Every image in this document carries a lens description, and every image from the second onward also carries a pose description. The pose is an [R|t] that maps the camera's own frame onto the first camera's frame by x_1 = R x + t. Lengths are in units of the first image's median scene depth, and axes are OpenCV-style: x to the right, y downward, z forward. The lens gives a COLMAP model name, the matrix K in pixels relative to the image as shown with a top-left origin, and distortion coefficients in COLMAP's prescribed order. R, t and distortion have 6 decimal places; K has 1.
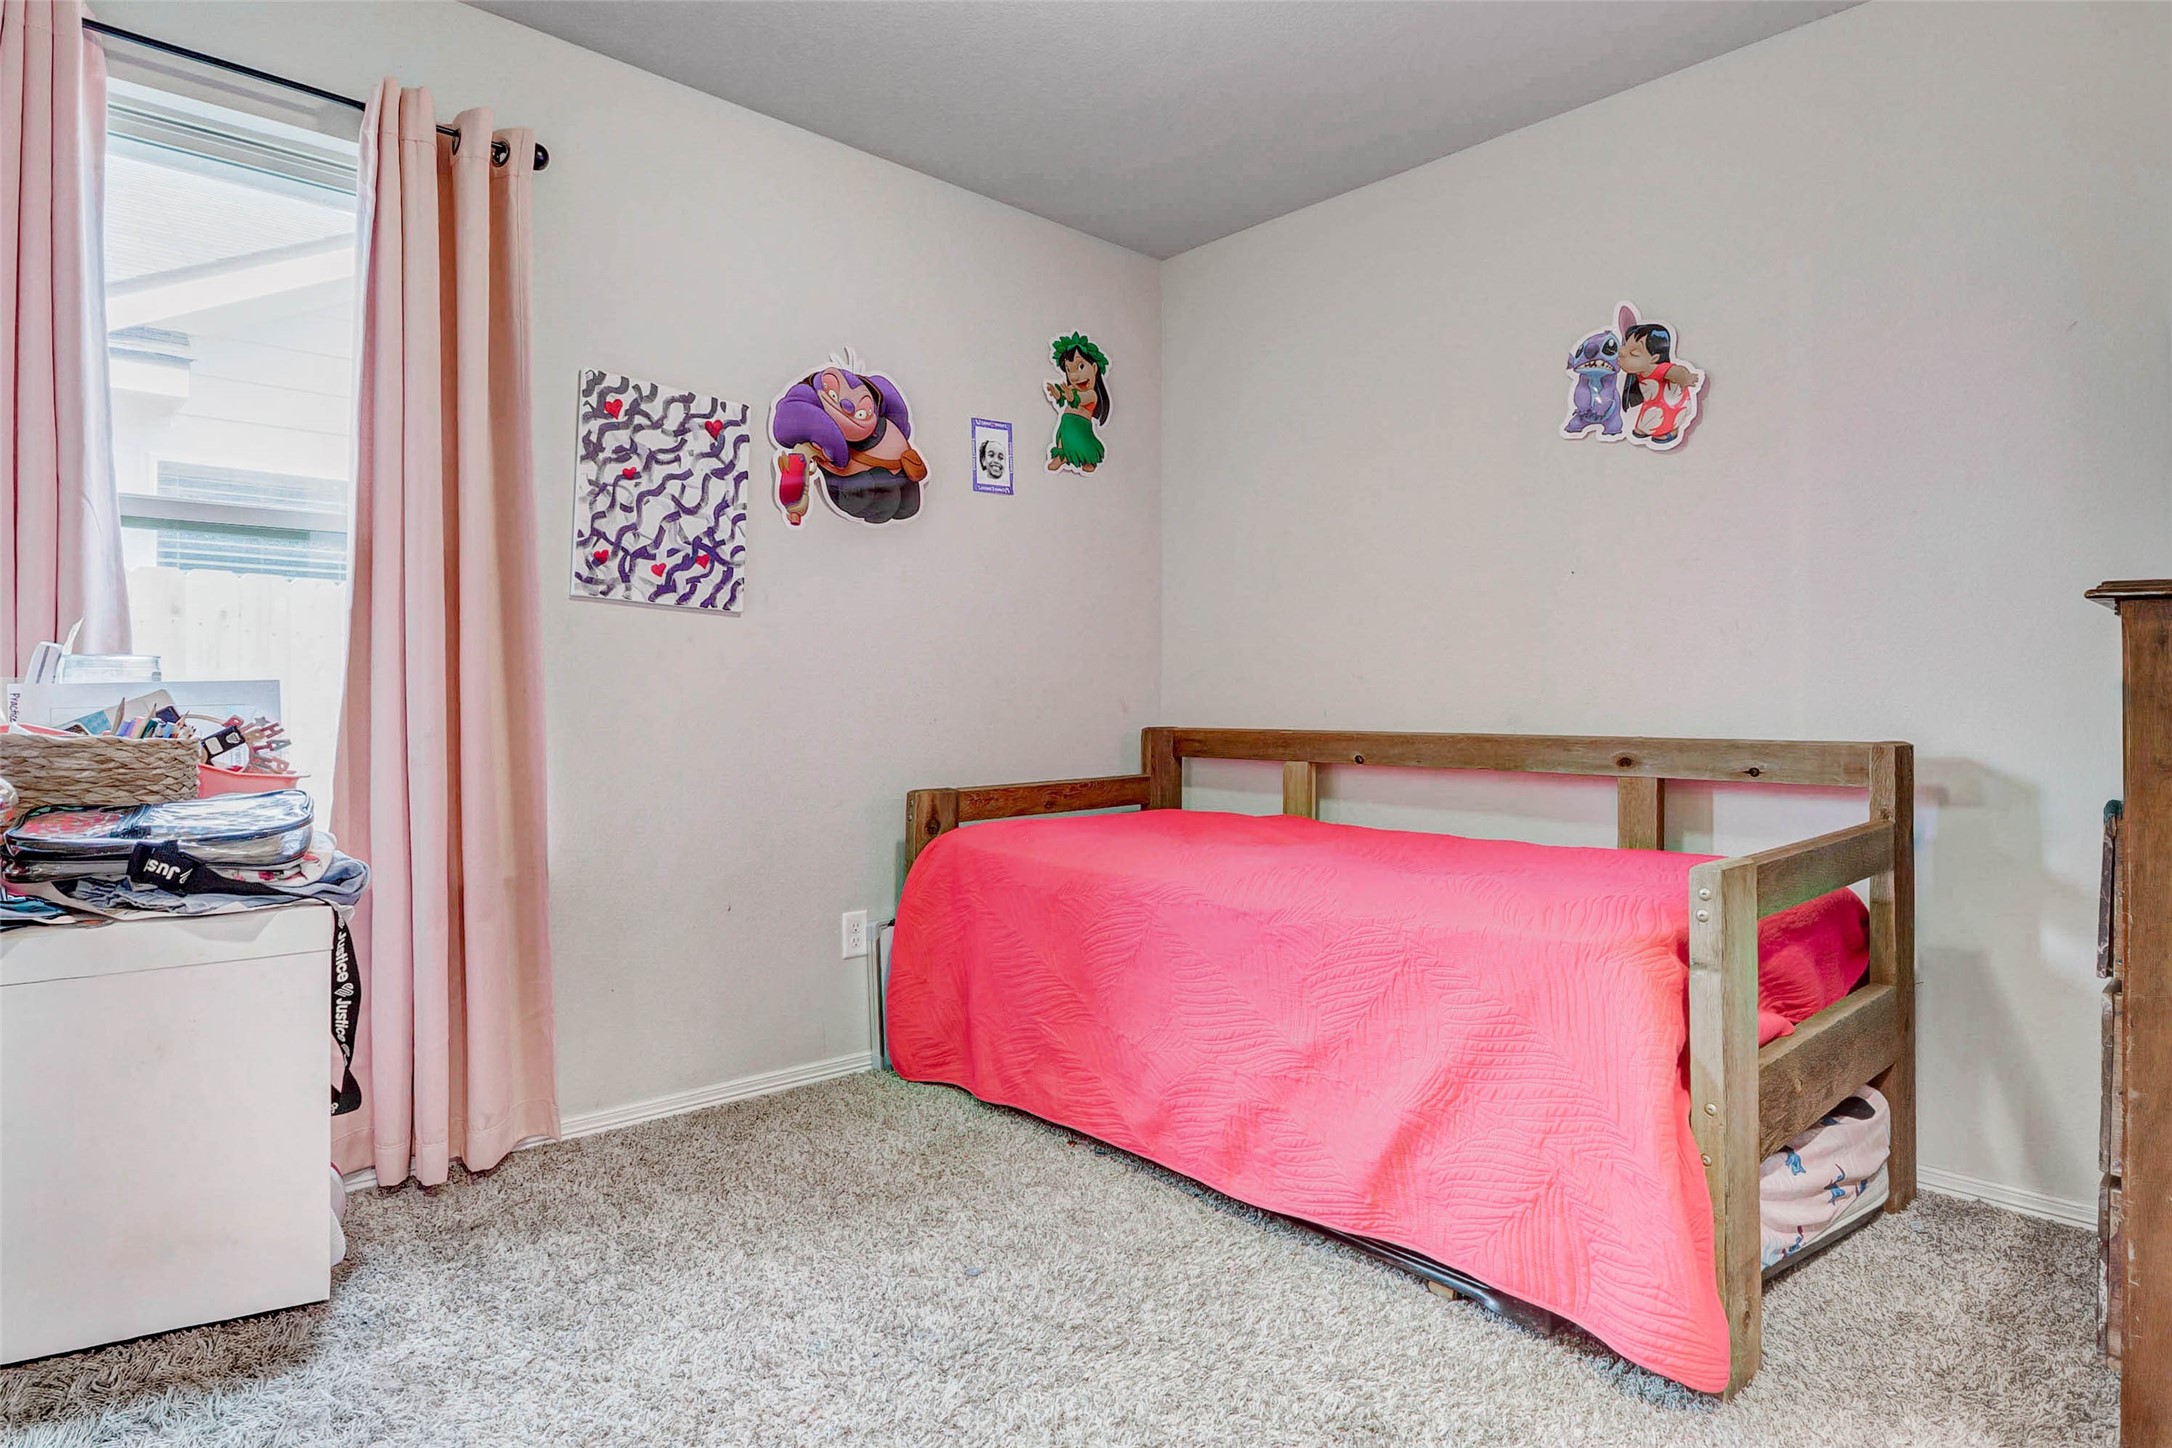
lens RADIAL K [[1167.1, 0, 1086.5], [0, 1167.1, 698.3], [0, 0, 1]] dist [-0.049570, 0.000037]
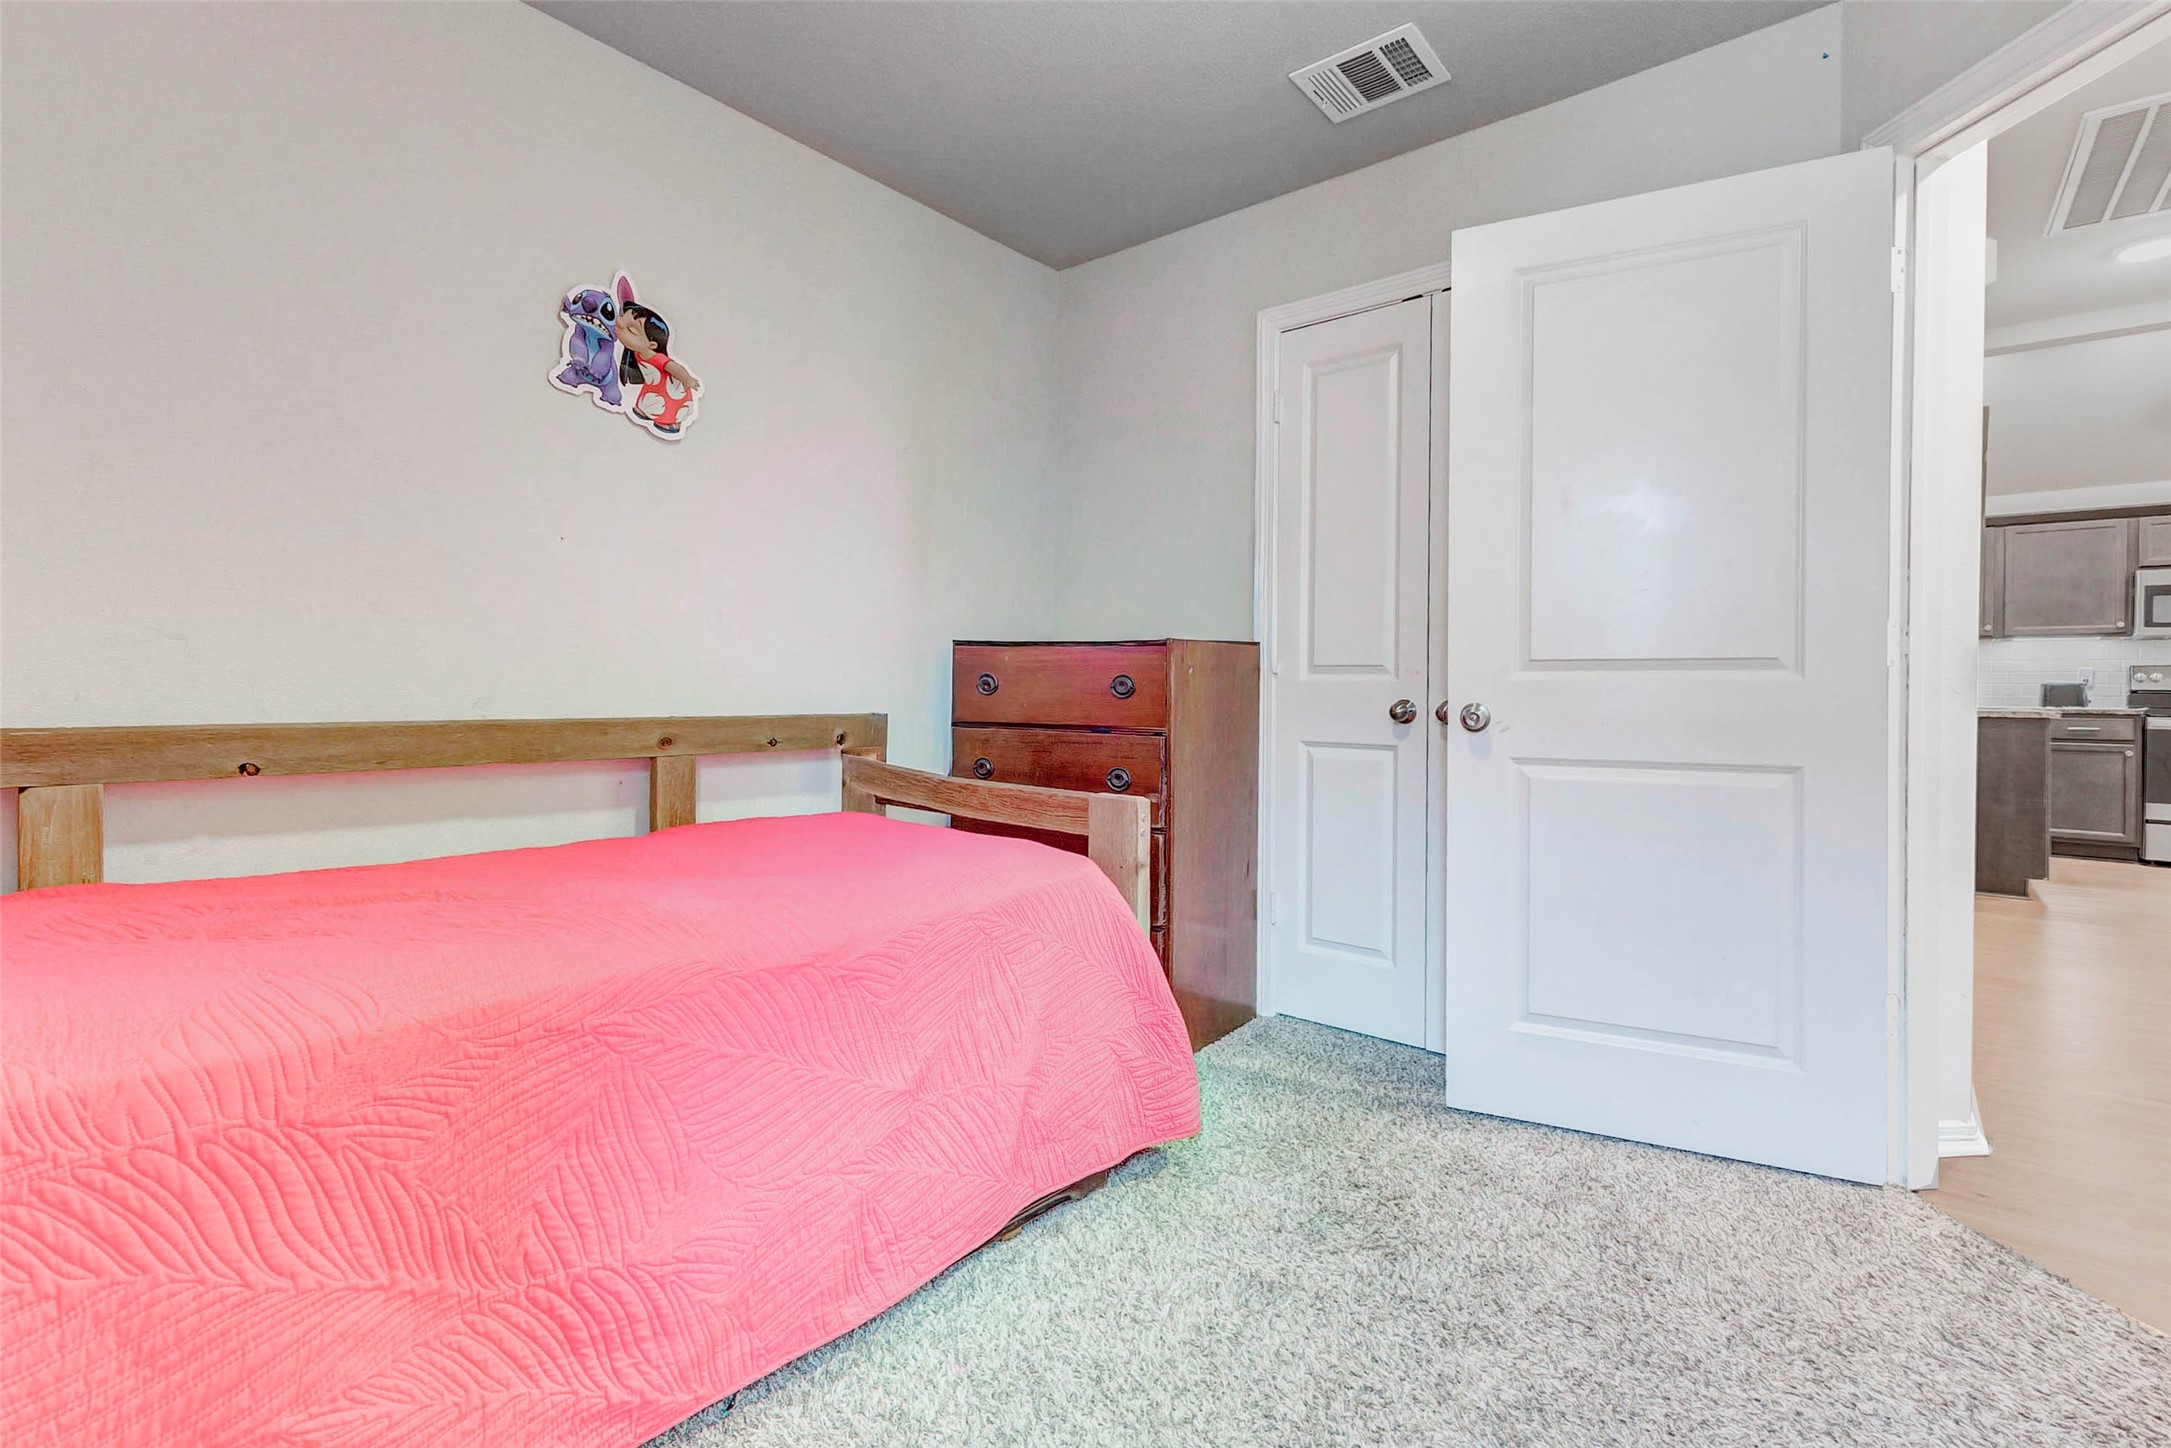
lens RADIAL K [[970.7, 0, 1084.9], [0, 970.7, 695.7], [0, 0, 1]] dist [0.002684, 0.000380]
pose [[-0.143862, 0.002617, 0.989594, -0.406736], [0.000515, 0.999997, -0.002569, 0.016974], [-0.989598, 0.000140, -0.143863, 0.735689]]
